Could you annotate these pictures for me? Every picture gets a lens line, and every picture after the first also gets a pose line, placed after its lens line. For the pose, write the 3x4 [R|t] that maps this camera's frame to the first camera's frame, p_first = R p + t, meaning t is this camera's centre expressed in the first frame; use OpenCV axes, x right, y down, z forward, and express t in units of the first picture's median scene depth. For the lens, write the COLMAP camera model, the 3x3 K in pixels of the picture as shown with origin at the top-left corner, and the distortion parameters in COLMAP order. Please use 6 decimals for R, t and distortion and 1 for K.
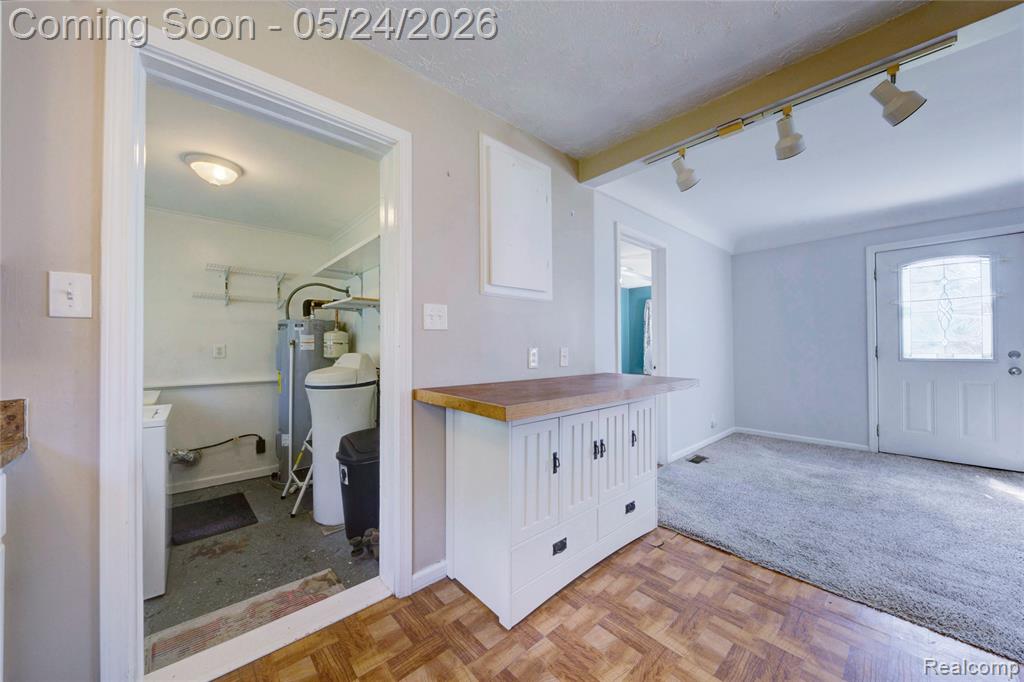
lens RADIAL K [[359.3, 0, 513.2], [0, 359.3, 344.7], [0, 0, 1]] dist [0.016192, -0.008860]
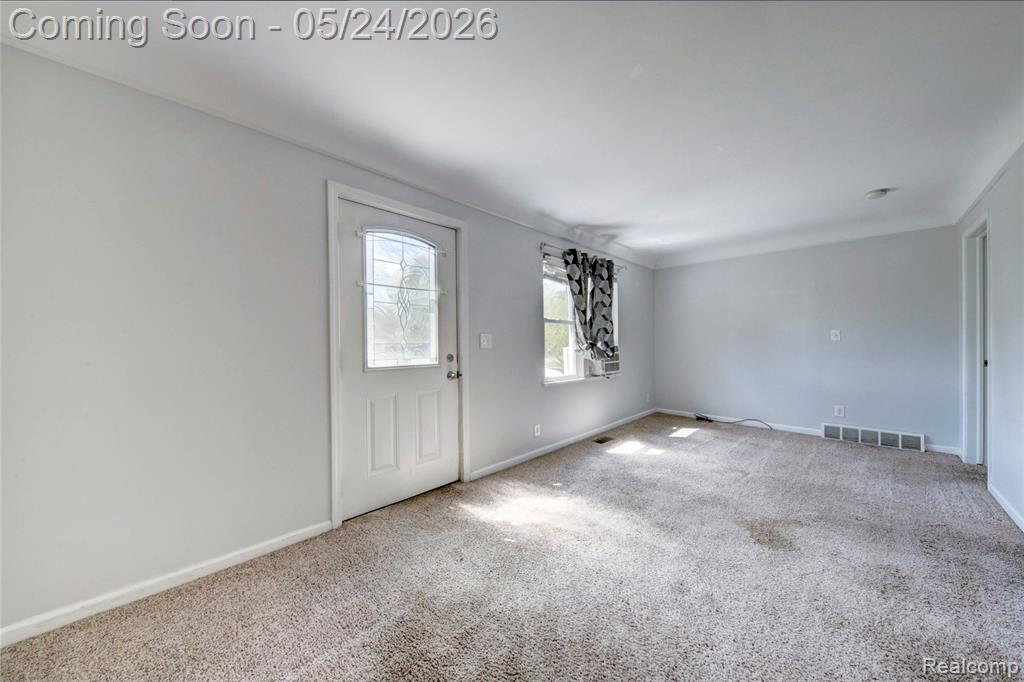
lens RADIAL K [[351.8, 0, 511.9], [0, 351.8, 345.1], [0, 0, 1]] dist [0.013751, -0.007673]
pose [[-0.056873, 0.000679, 0.998381, 0.476822], [-0.001514, 0.999999, -0.000766, -0.005303], [-0.998380, -0.001555, -0.056872, 0.902296]]
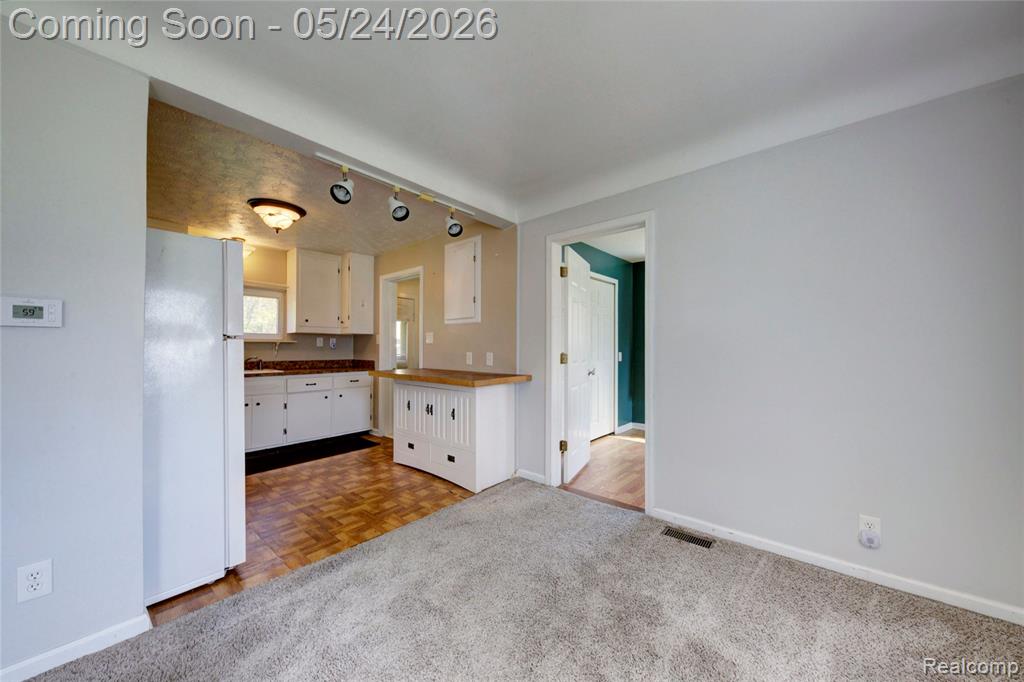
lens RADIAL K [[363.5, 0, 513.0], [0, 363.5, 345.6], [0, 0, 1]] dist [0.011425, -0.008583]
pose [[0.127832, -0.002182, -0.991793, 1.263677], [0.002246, 0.999996, -0.001910, -0.013387], [0.991793, -0.001984, 0.127837, 0.717545]]
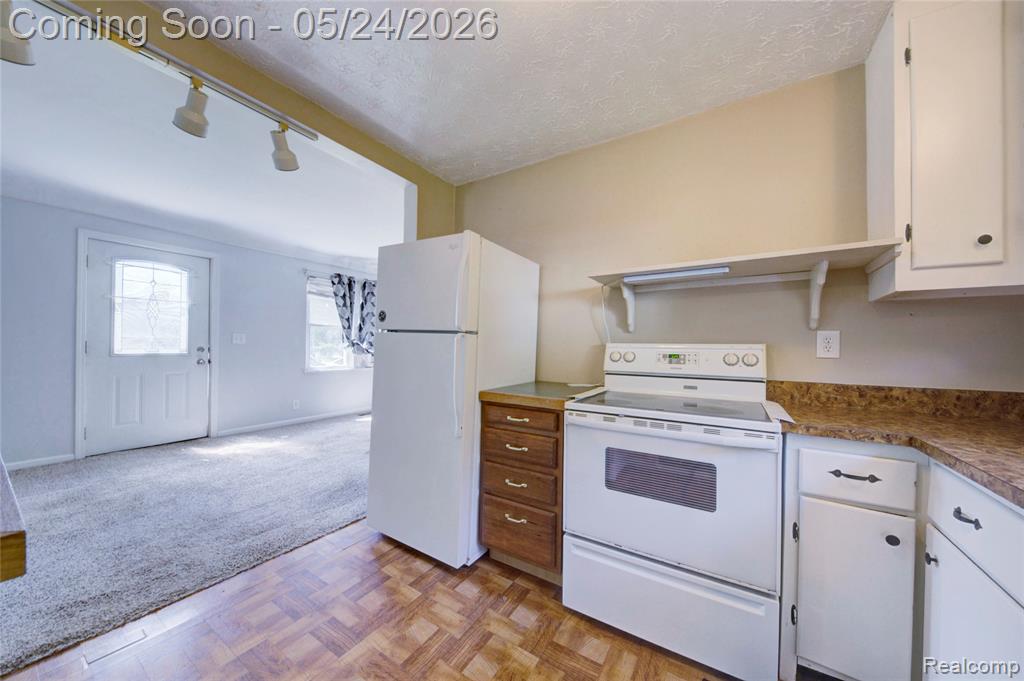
lens RADIAL K [[351.8, 0, 511.9], [0, 351.8, 344.6], [0, 0, 1]] dist [0.013751, -0.007673]
pose [[-0.276775, 0.005818, 0.960917, -0.173508], [-0.021564, 0.999692, -0.012264, 0.000942], [-0.960693, -0.024116, -0.276564, 0.265232]]
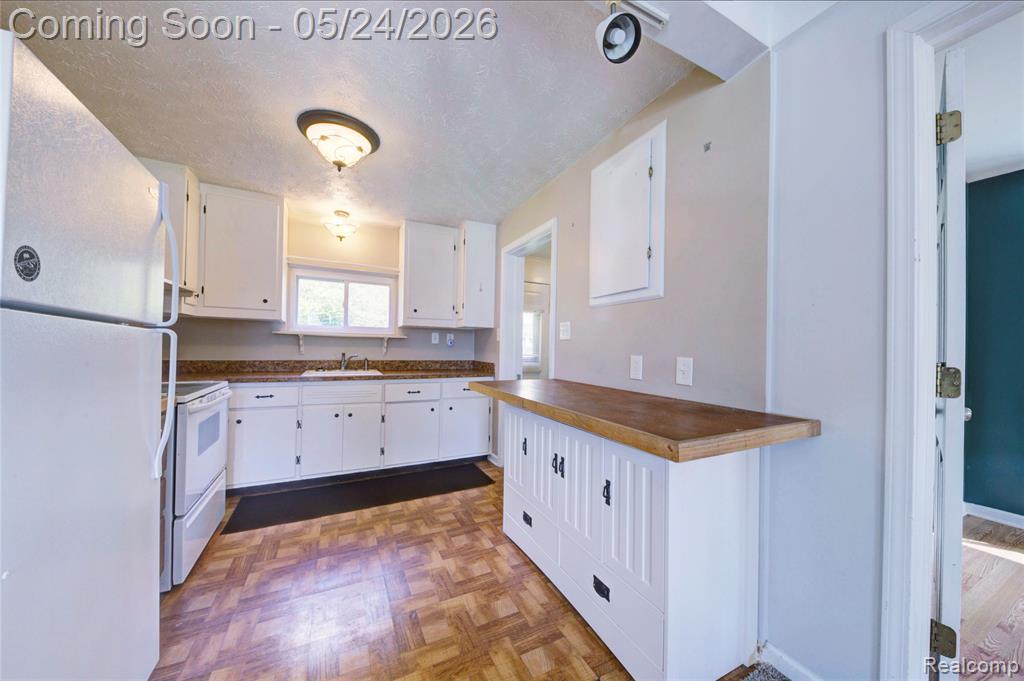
lens RADIAL K [[351.8, 0, 511.9], [0, 351.8, 344.6], [0, 0, 1]] dist [0.013751, -0.007673]
pose [[-0.267841, -0.008200, -0.963428, 0.693094], [-0.011310, 0.999922, -0.005366, -0.007167], [0.963397, 0.009459, -0.267913, 0.683103]]
